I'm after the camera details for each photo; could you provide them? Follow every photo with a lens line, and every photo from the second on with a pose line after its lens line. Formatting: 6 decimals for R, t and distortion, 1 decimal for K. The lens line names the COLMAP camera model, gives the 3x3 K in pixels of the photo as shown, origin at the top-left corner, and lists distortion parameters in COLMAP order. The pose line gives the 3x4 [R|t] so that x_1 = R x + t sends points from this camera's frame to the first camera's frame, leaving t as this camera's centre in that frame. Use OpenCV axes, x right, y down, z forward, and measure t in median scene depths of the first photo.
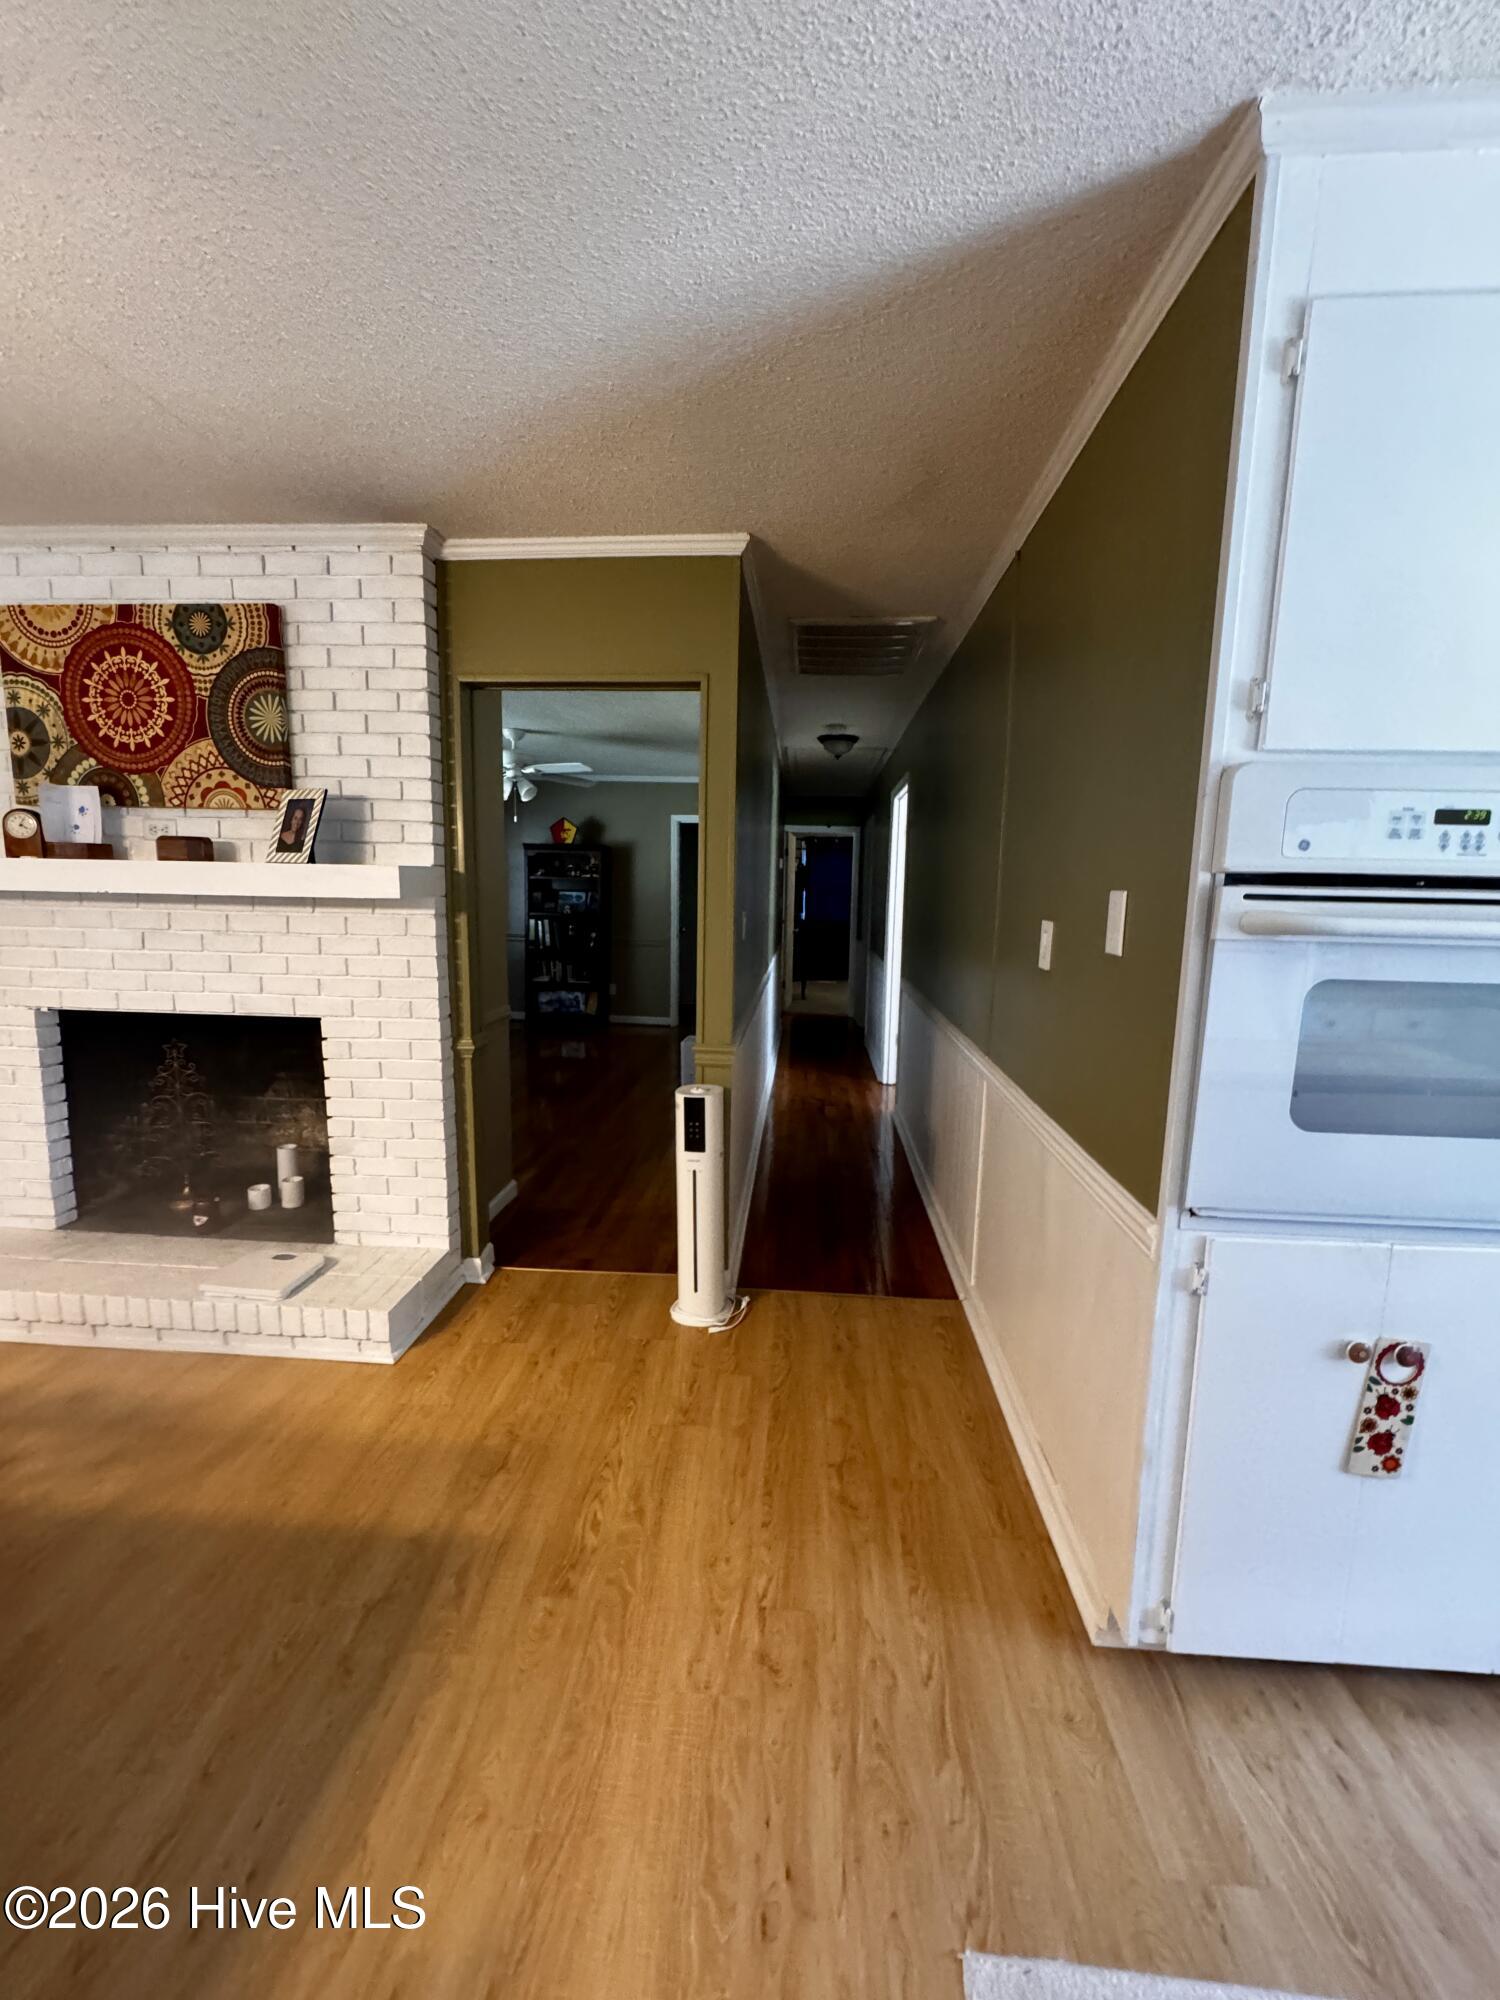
lens RADIAL K [[798.5, 0, 741.2], [0, 798.5, 1001.0], [0, 0, 1]] dist [-0.001159, -0.000975]
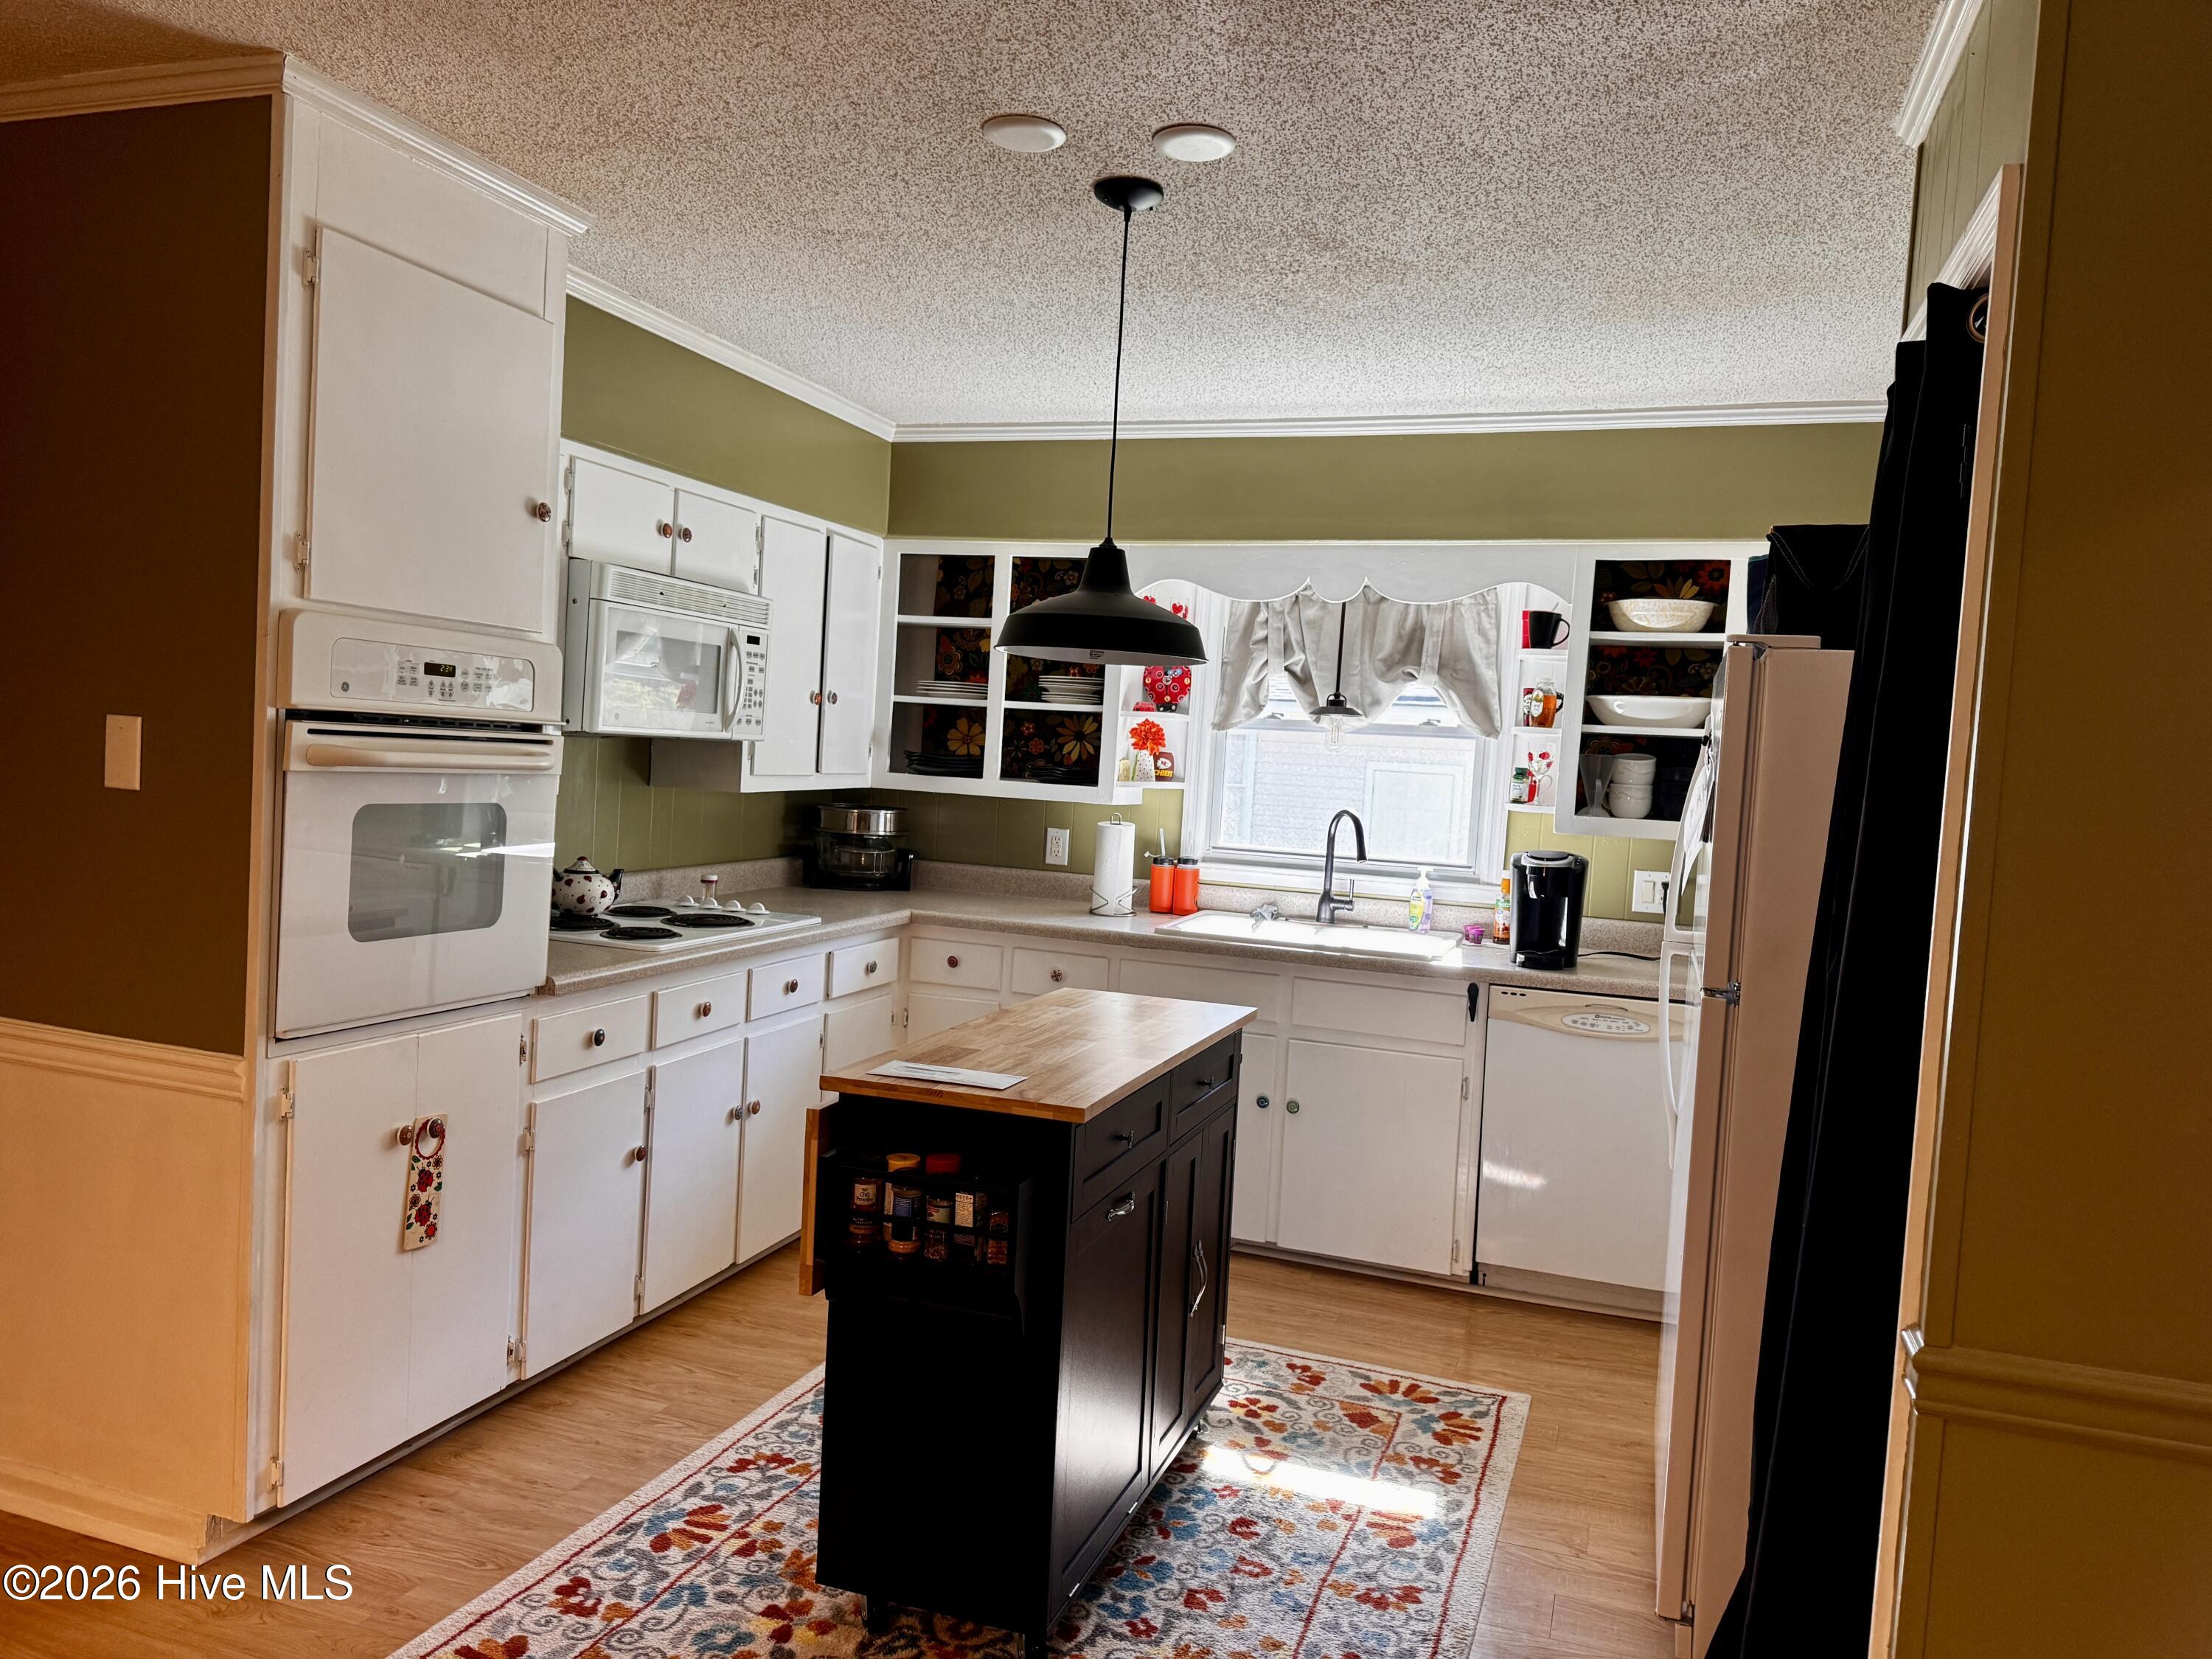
lens RADIAL K [[1585.4, 0, 1107.8], [0, 1585.4, 835.0], [0, 0, 1]] dist [0.045094, -0.066883]
pose [[0.265483, -0.052916, 0.962662, -1.094164], [0.082420, 0.996083, 0.032023, 0.028379], [-0.960586, 0.070841, 0.268804, -0.579043]]
